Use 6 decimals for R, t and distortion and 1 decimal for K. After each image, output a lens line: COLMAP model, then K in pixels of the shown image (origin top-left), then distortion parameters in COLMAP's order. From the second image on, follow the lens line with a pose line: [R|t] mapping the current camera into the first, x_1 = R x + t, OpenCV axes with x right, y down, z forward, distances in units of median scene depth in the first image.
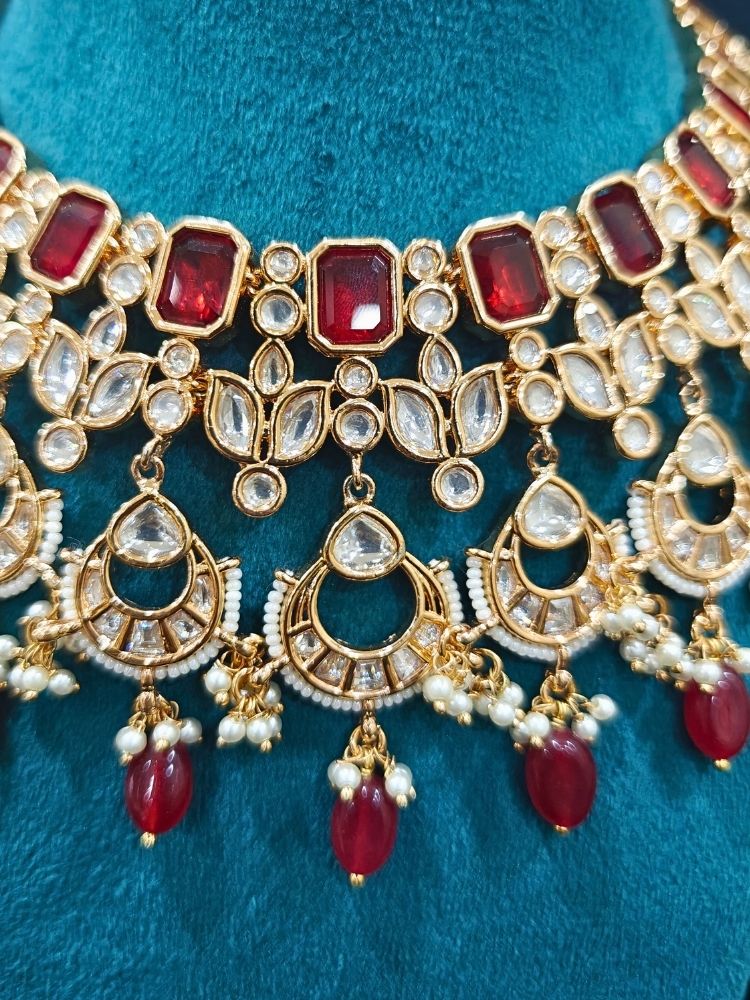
lens RADIAL K [[943.6, 0, 370.3], [0, 943.6, 477.5], [0, 0, 1]] dist [-0.054709, -0.006452]
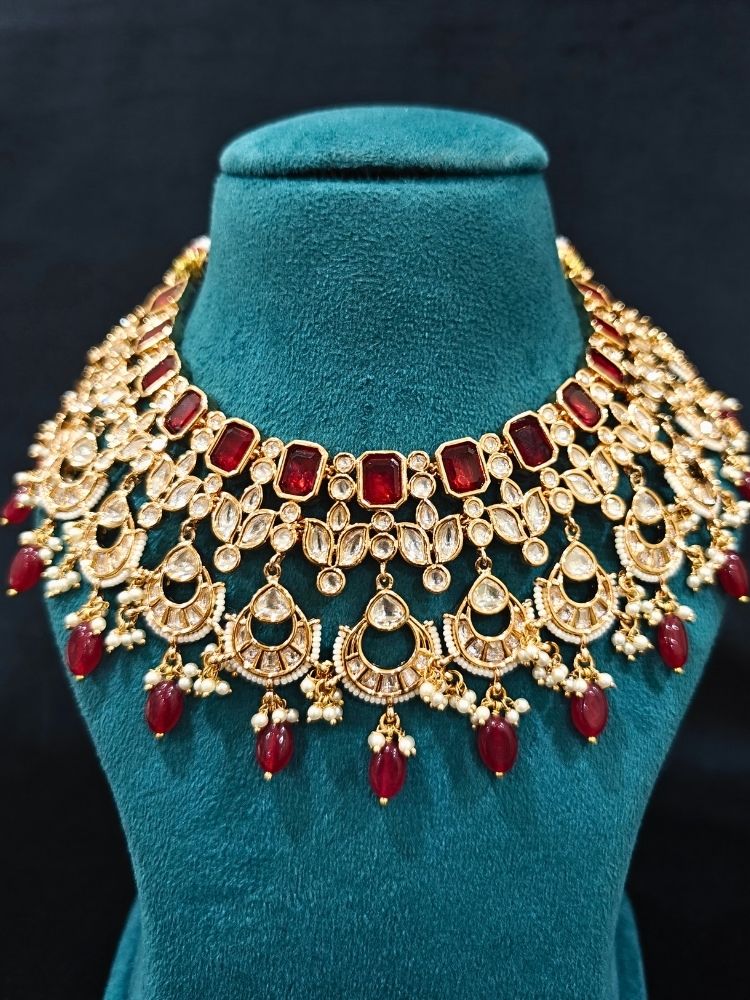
lens RADIAL K [[885.3, 0, 426.4], [0, 885.3, 500.8], [0, 0, 1]] dist [-0.081445, -0.006565]
pose [[0.999410, -0.004458, -0.034067, 0.129287], [0.000385, 0.992937, -0.118640, 0.060071], [0.034356, 0.118557, 0.992353, -0.741439]]
